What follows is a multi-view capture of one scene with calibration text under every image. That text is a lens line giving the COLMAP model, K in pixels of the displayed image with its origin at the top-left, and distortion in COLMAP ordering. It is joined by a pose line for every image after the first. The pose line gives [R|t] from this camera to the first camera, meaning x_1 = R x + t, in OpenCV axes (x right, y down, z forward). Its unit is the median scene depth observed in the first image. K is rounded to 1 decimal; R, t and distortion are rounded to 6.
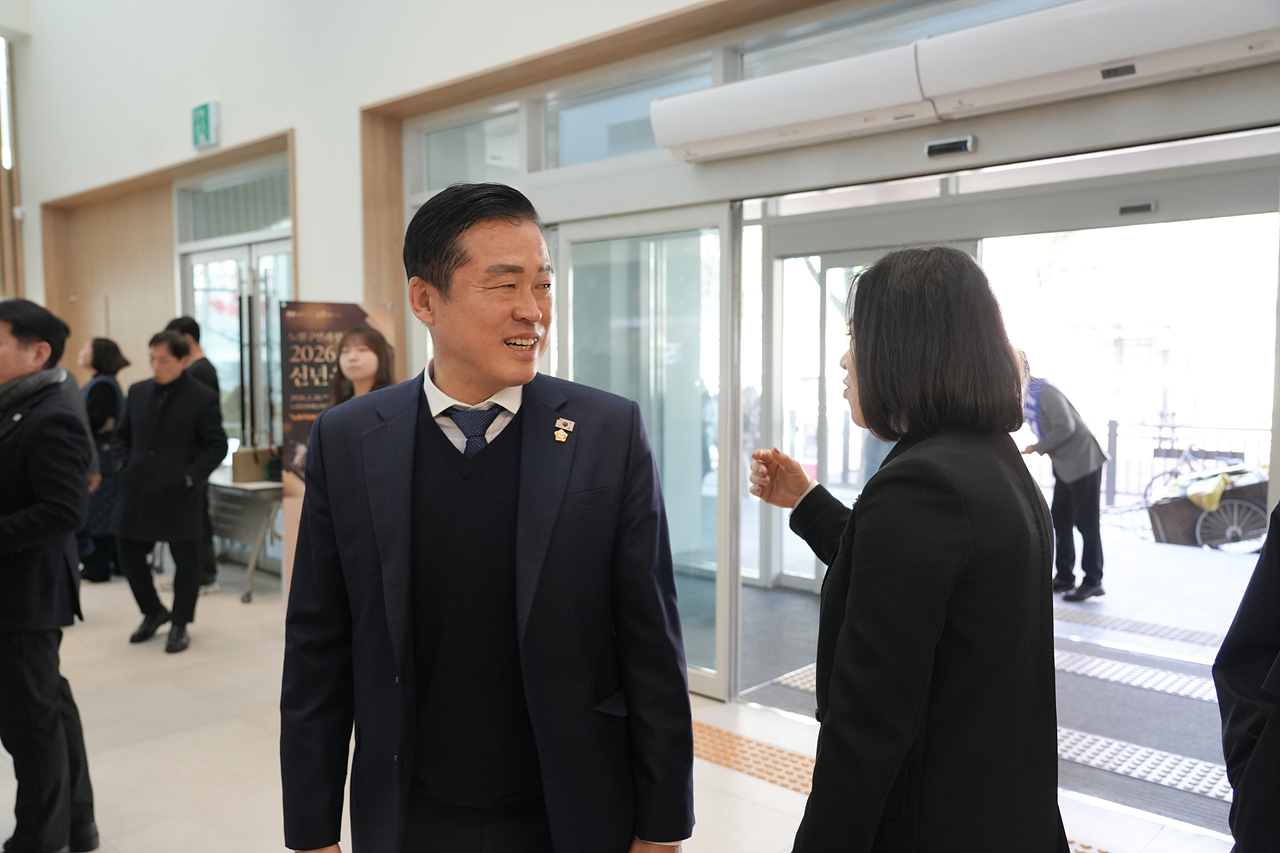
lens RADIAL K [[993.6, 0, 640.0], [0, 993.6, 426.5], [0, 0, 1]] dist [0.013868, 0.005210]
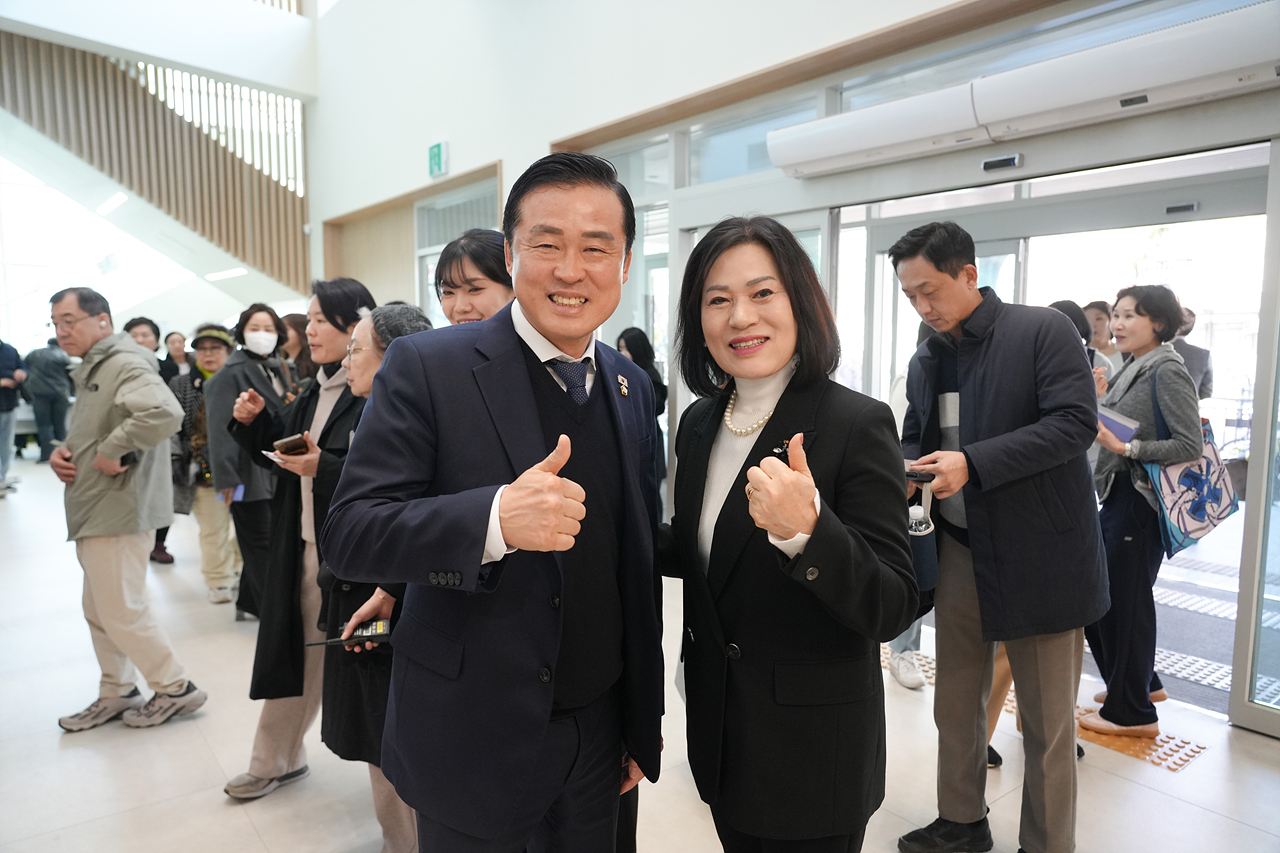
lens RADIAL K [[857.3, 0, 640.0], [0, 857.3, 426.5], [0, 0, 1]] dist [-0.033063, 0.026433]
pose [[0.985523, 0.019990, -0.168357, 0.038092], [-0.015150, 0.999436, 0.029982, 0.021257], [0.168861, -0.026998, 0.985270, -0.114783]]
